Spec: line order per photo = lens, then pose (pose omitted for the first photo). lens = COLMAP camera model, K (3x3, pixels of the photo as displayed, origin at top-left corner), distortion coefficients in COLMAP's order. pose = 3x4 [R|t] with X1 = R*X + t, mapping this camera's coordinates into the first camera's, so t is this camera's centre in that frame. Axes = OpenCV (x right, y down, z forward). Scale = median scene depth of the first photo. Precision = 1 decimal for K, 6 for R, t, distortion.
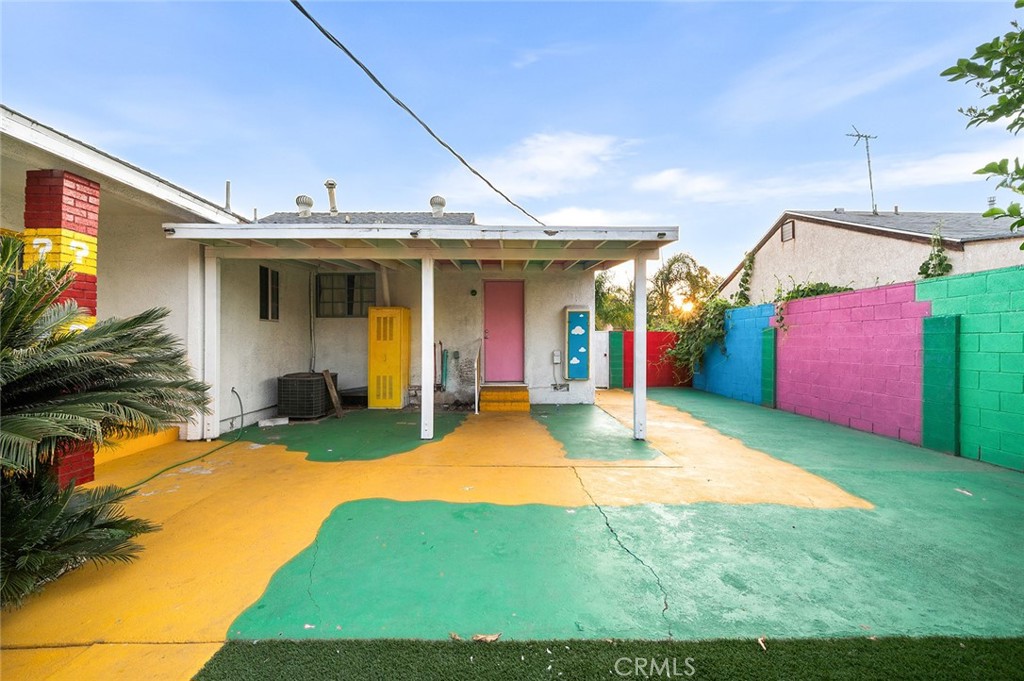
lens RADIAL K [[424.3, 0, 512.0], [0, 424.3, 340.5], [0, 0, 1]] dist [-0.000204, 0.000029]
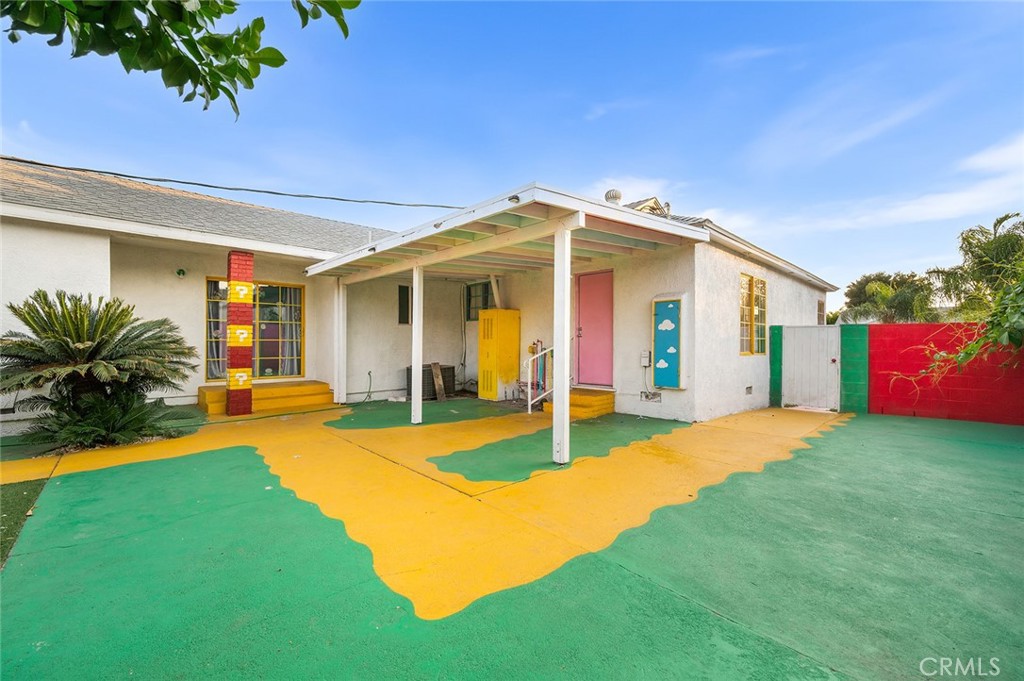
lens RADIAL K [[418.2, 0, 508.7], [0, 418.2, 339.9], [0, 0, 1]] dist [0.008000, 0.000186]
pose [[0.682398, -0.004892, -0.730964, 0.518867], [0.000396, 0.999980, -0.006322, 0.008283], [0.730981, 0.004024, 0.682386, 0.266785]]
